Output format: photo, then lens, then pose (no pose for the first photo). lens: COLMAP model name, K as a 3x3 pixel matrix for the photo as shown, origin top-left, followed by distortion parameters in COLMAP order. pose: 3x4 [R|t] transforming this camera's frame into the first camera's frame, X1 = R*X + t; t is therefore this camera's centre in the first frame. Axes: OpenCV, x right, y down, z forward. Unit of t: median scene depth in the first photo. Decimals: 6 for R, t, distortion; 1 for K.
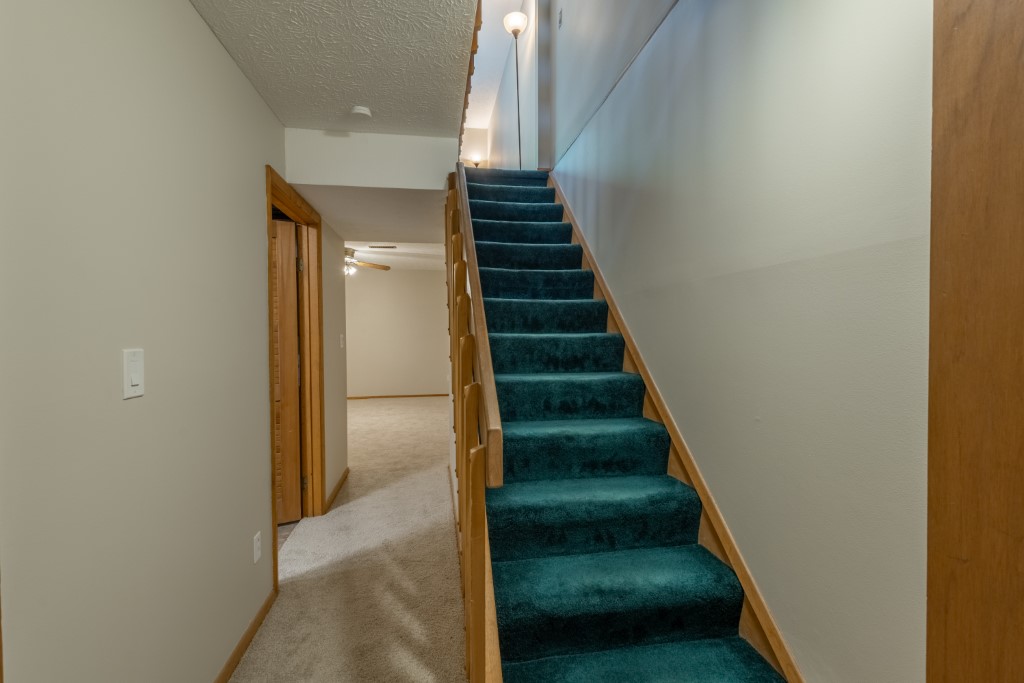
lens RADIAL K [[474.5, 0, 512.0], [0, 474.5, 341.5], [0, 0, 1]] dist [0.017749, -0.000780]
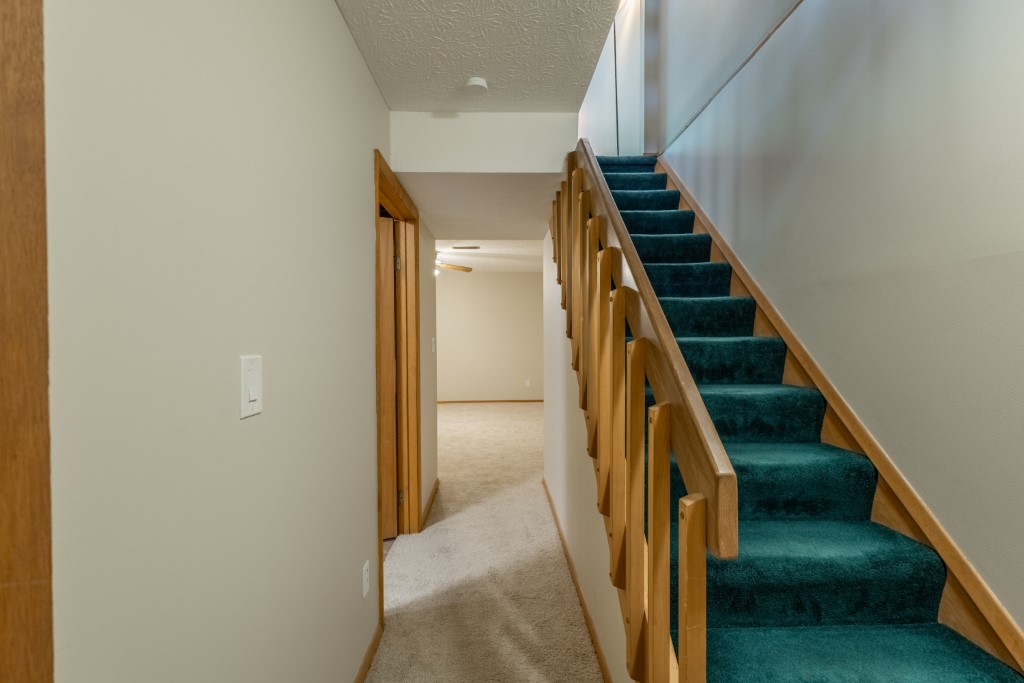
lens RADIAL K [[474.5, 0, 512.0], [0, 474.5, 341.5], [0, 0, 1]] dist [0.017749, -0.000780]
pose [[0.991569, 0.001976, -0.129562, -0.129213], [-0.002987, 0.999967, -0.007608, -0.001716], [0.129542, 0.007931, 0.991542, 0.134405]]
